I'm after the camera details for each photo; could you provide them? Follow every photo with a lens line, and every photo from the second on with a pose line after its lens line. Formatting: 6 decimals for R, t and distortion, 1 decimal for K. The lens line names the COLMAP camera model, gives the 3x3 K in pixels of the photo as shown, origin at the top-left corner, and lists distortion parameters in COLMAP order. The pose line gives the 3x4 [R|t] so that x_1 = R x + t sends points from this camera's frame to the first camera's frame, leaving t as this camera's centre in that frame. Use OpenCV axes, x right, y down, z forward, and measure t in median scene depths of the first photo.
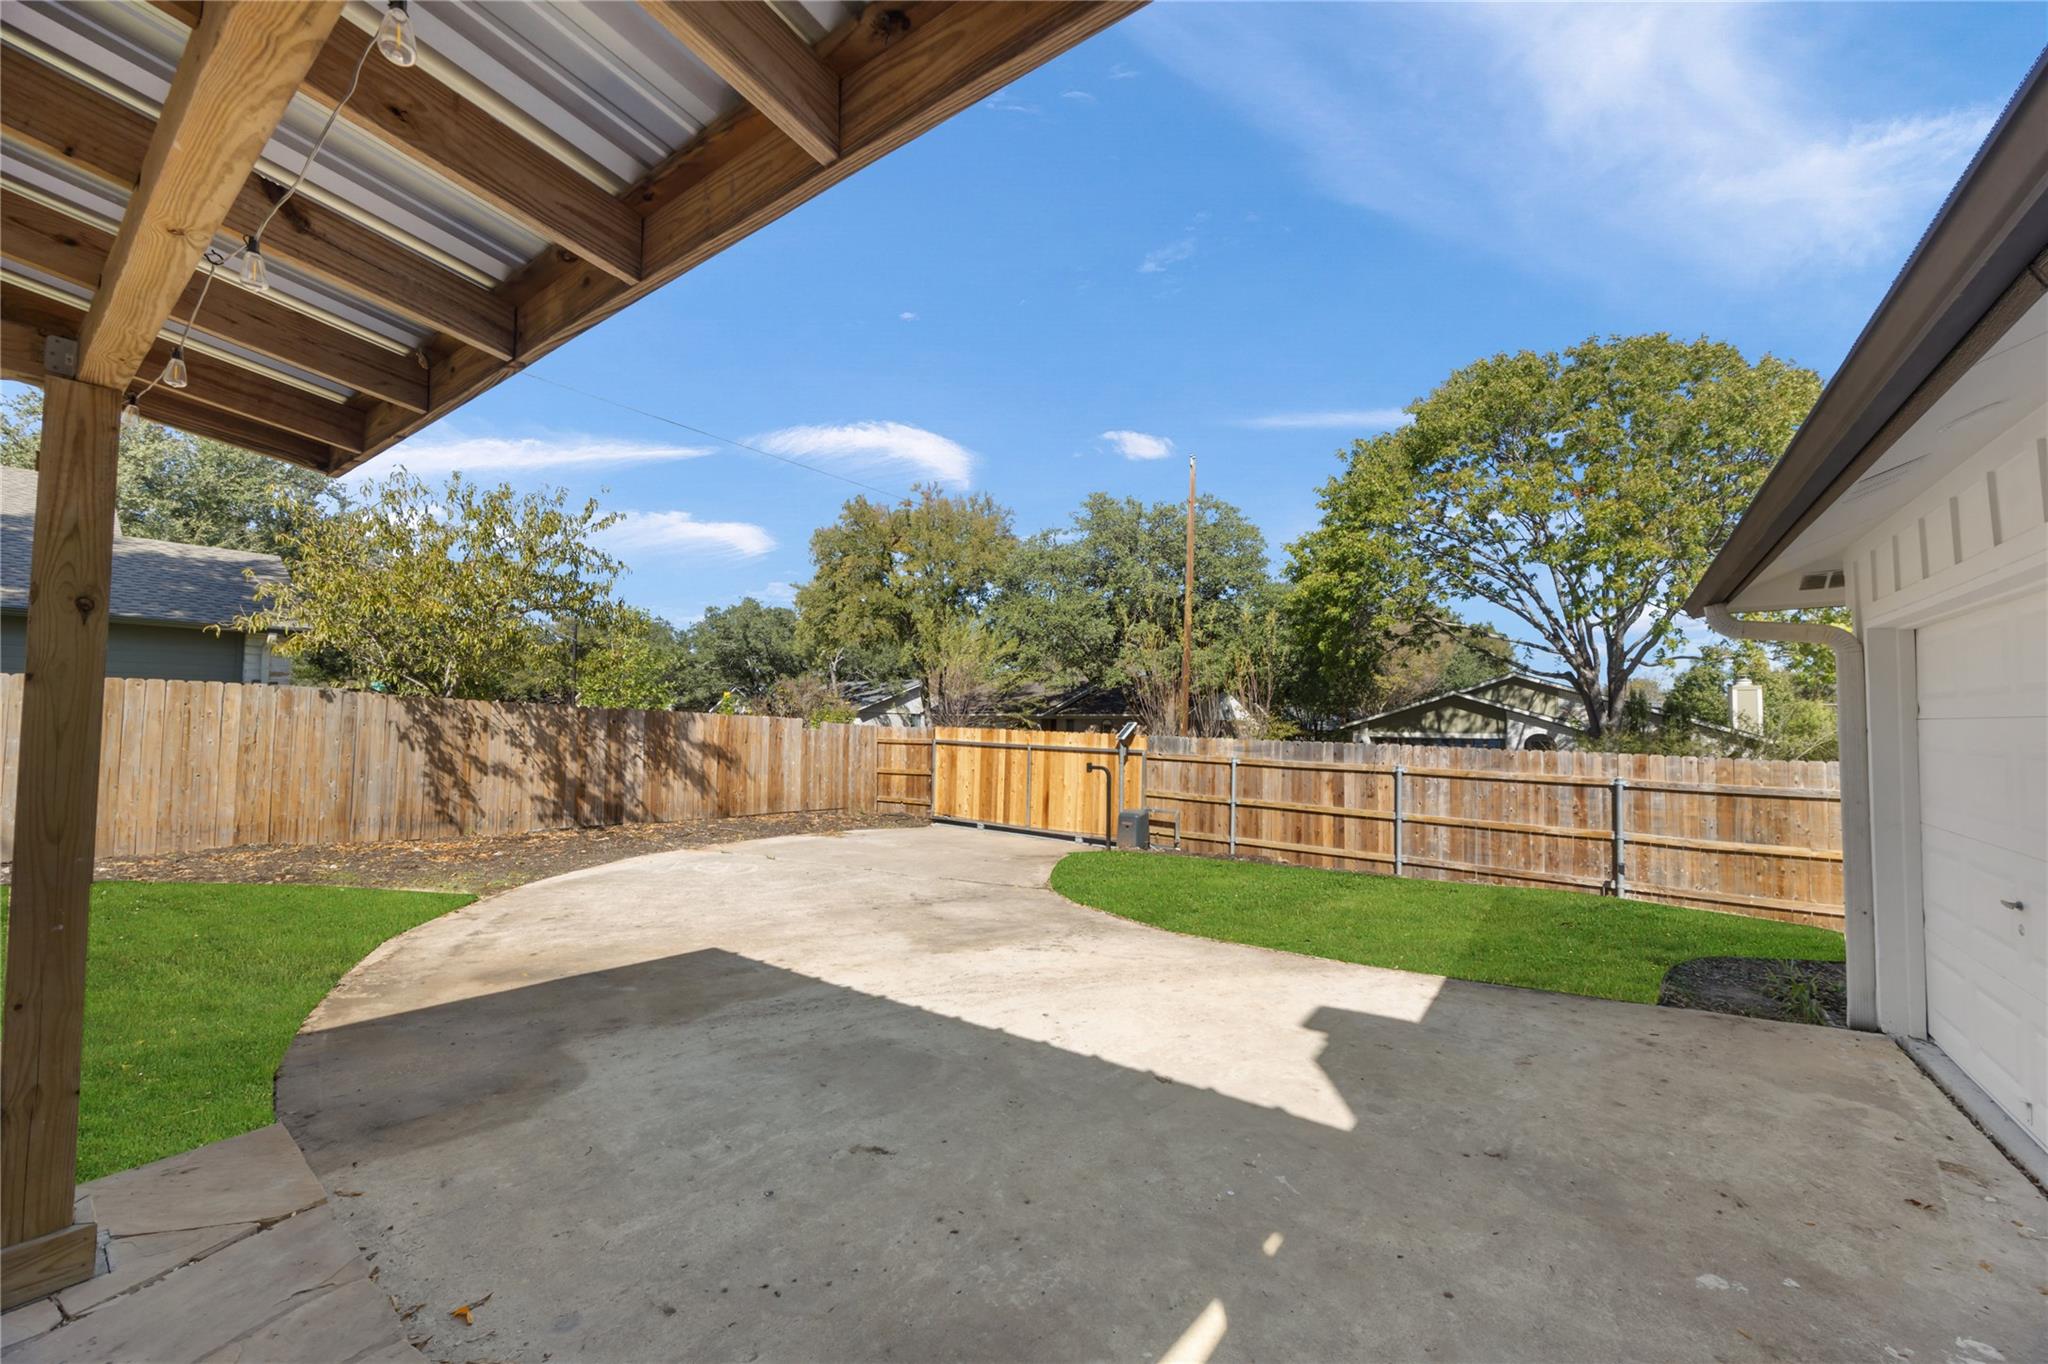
lens RADIAL K [[796.6, 0, 1022.4], [0, 796.6, 695.4], [0, 0, 1]] dist [-0.003460, 0.000100]
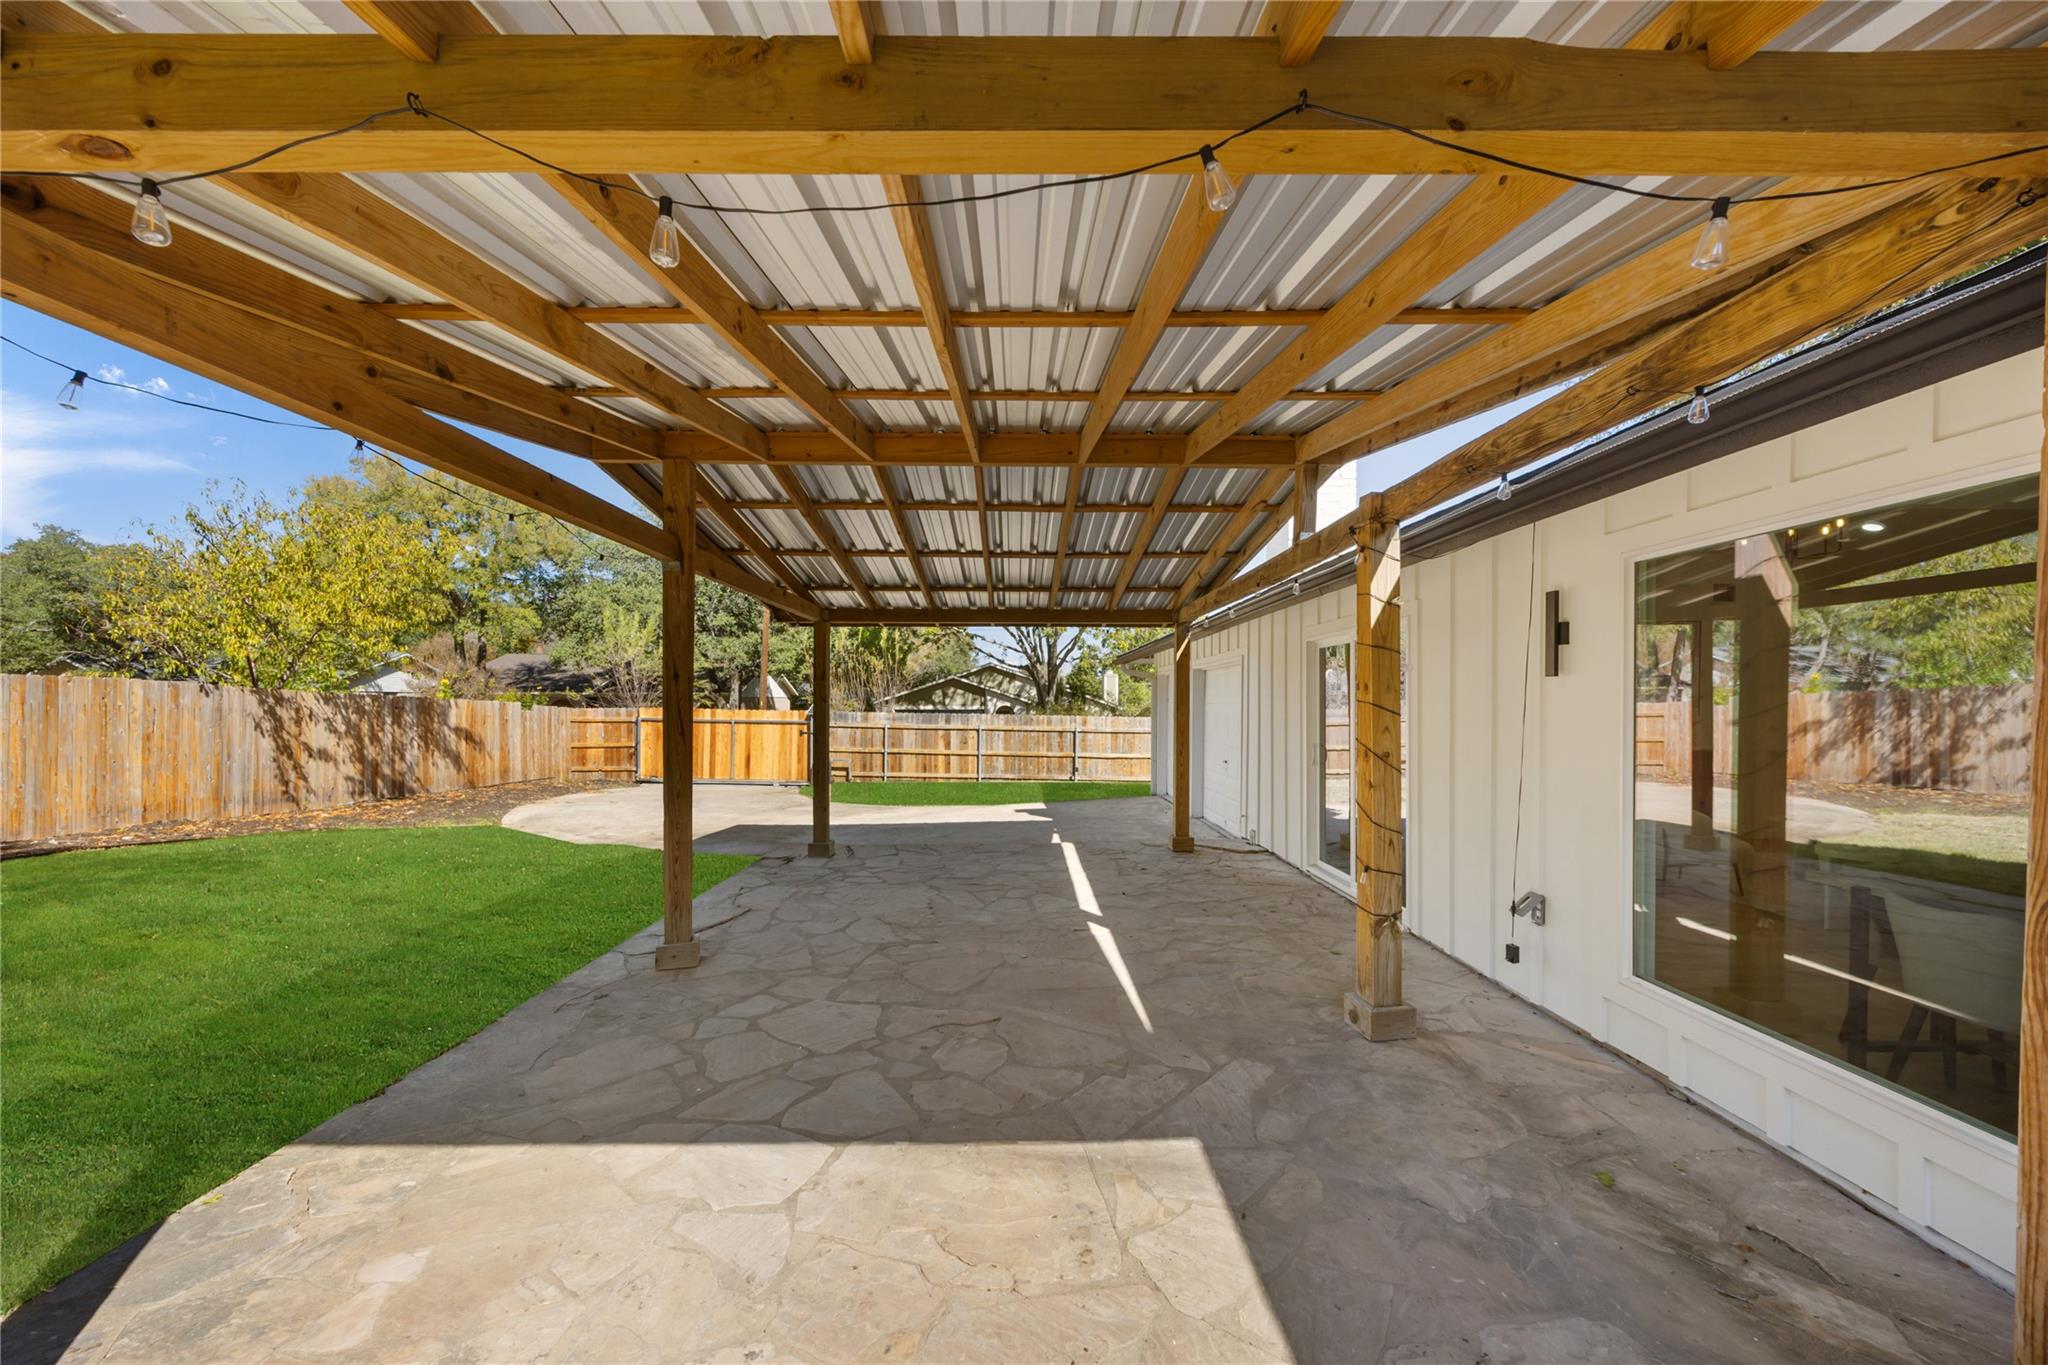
lens RADIAL K [[796.6, 0, 1022.4], [0, 796.6, 695.9], [0, 0, 1]] dist [-0.003460, 0.000100]
pose [[0.798908, -0.007949, 0.601401, -0.491858], [-0.012949, 0.999454, 0.030413, -0.033115], [-0.601314, -0.032085, 0.798368, -0.466089]]
